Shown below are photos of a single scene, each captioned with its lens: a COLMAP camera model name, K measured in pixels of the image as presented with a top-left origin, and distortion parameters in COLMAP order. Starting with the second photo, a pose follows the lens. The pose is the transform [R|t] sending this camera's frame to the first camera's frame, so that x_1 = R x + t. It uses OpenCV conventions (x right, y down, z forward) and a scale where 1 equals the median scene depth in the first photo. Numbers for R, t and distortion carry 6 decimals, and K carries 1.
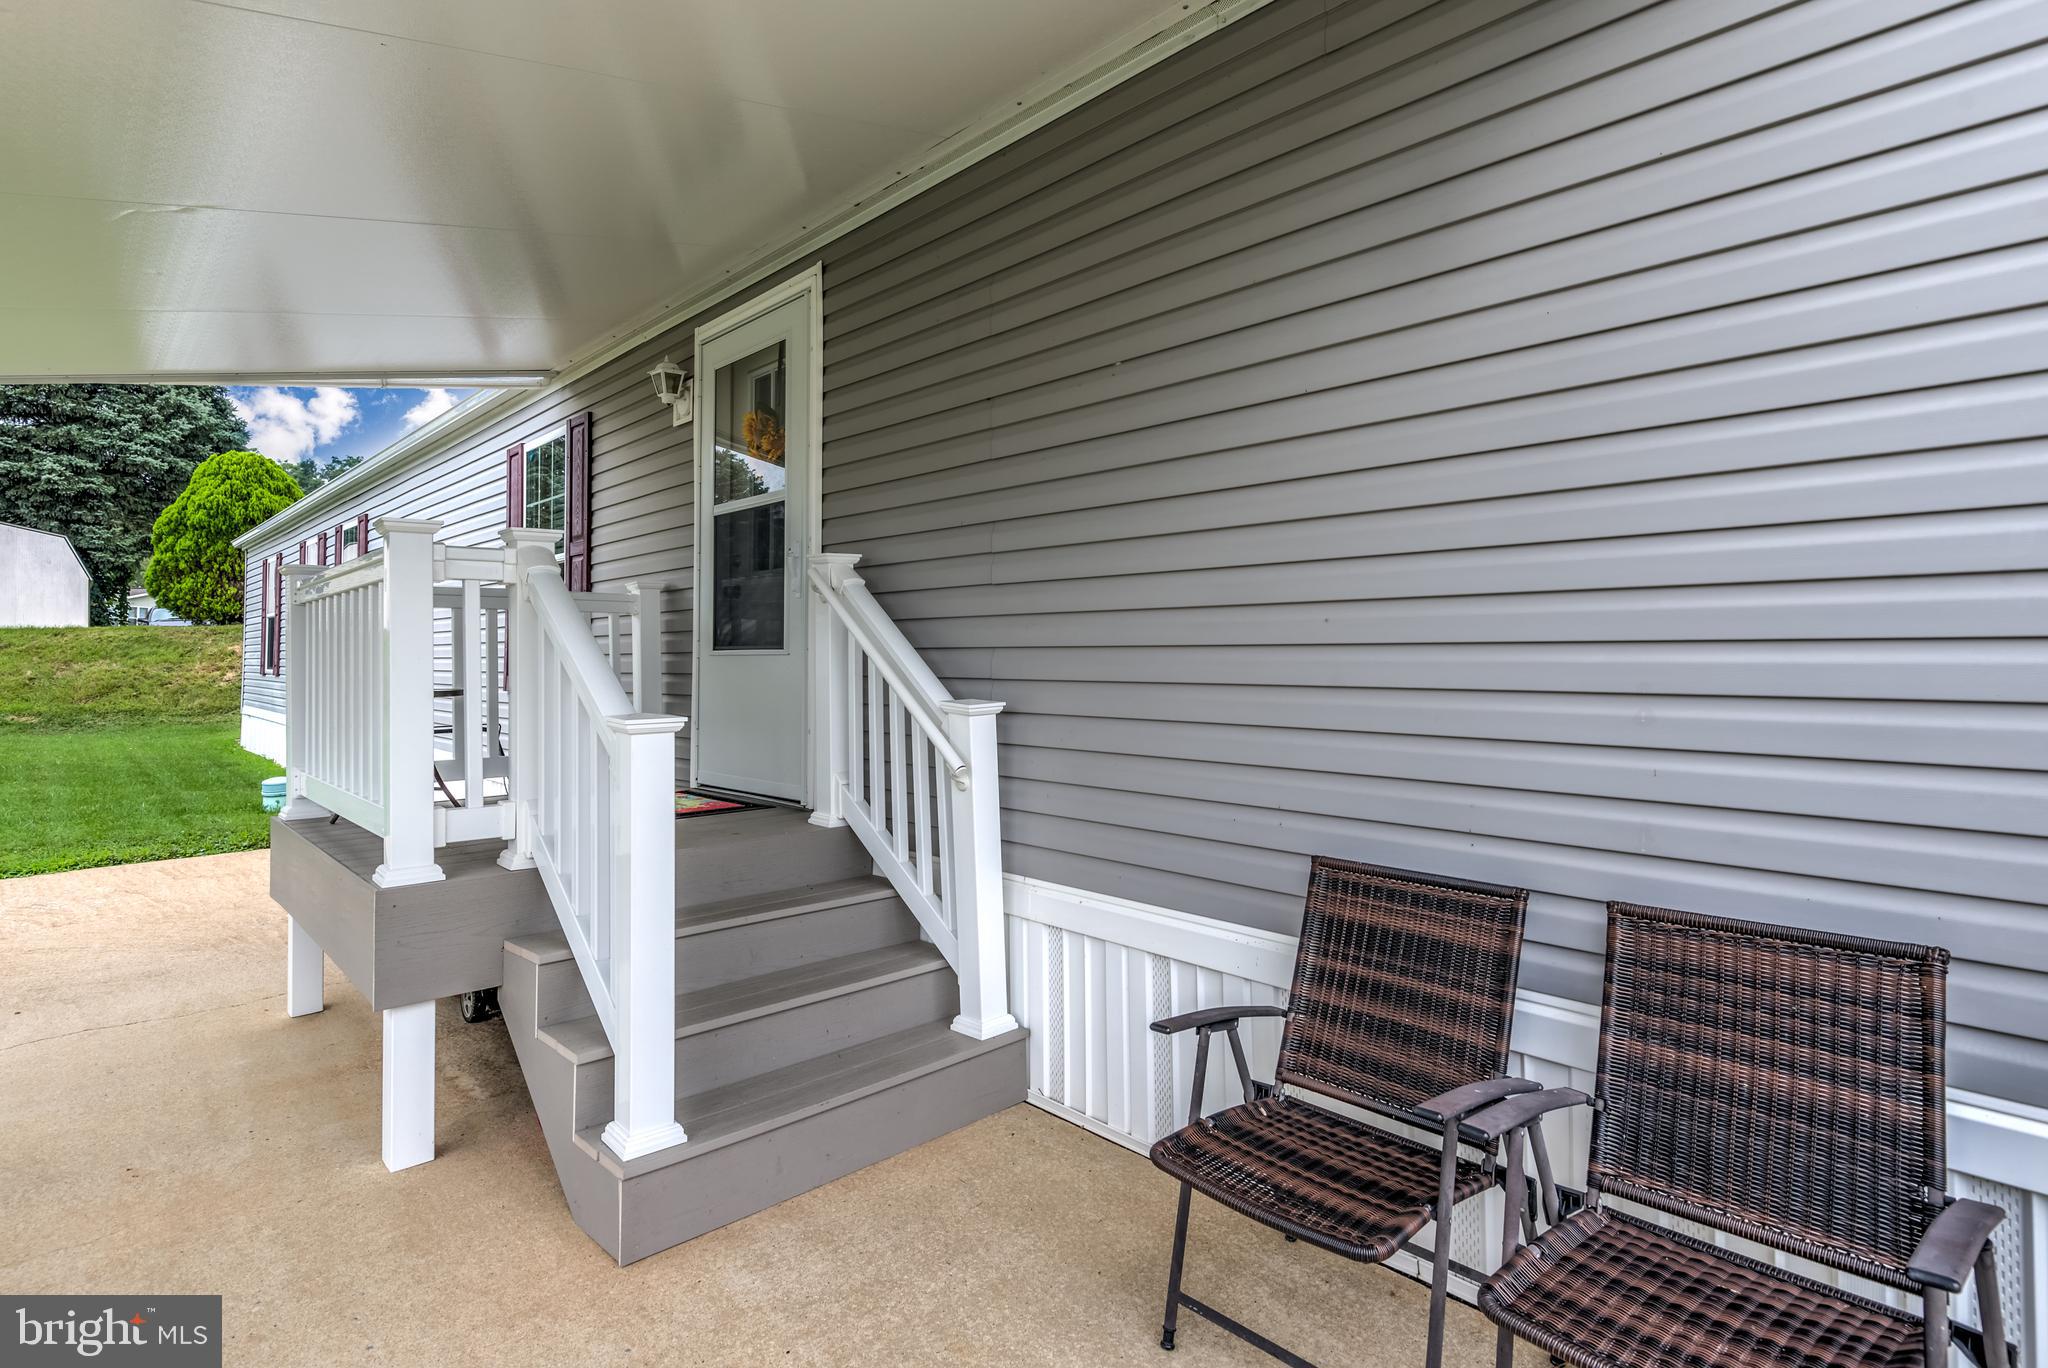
lens RADIAL K [[1043.1, 0, 1031.0], [0, 1043.1, 635.3], [0, 0, 1]] dist [-0.001566, -0.000510]
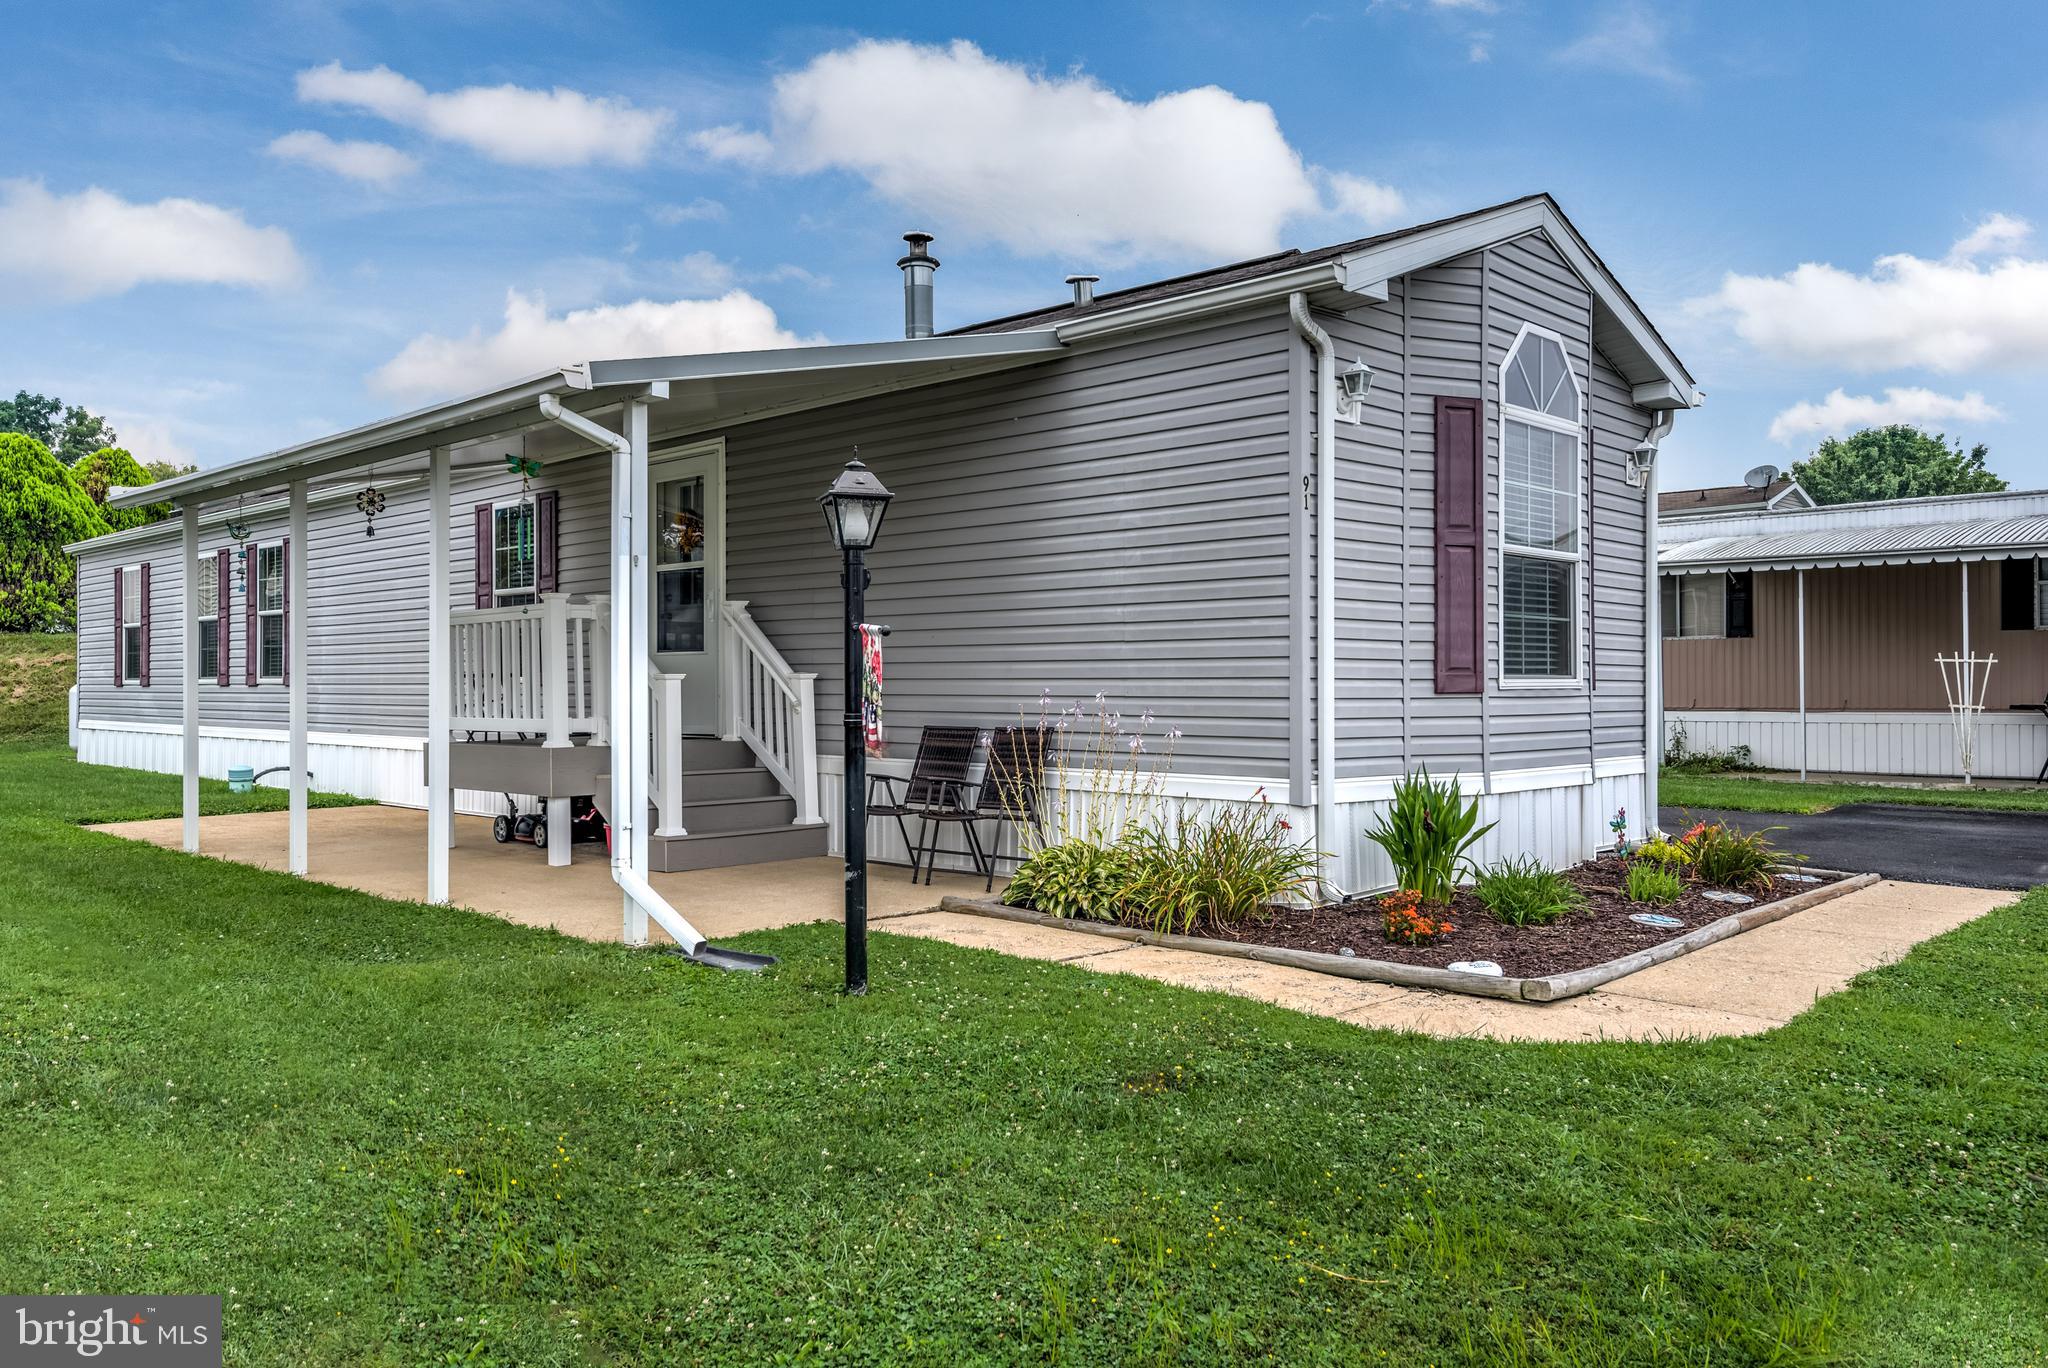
lens RADIAL K [[1513.3, 0, 1024.0], [0, 1513.3, 684.0], [0, 0, 1]] dist [0.002678, -0.000131]
pose [[0.999325, 0.001548, 0.036693, 0.253245], [-0.002352, 0.999758, 0.021892, 0.013467], [-0.036651, -0.021963, 0.999087, -1.895099]]
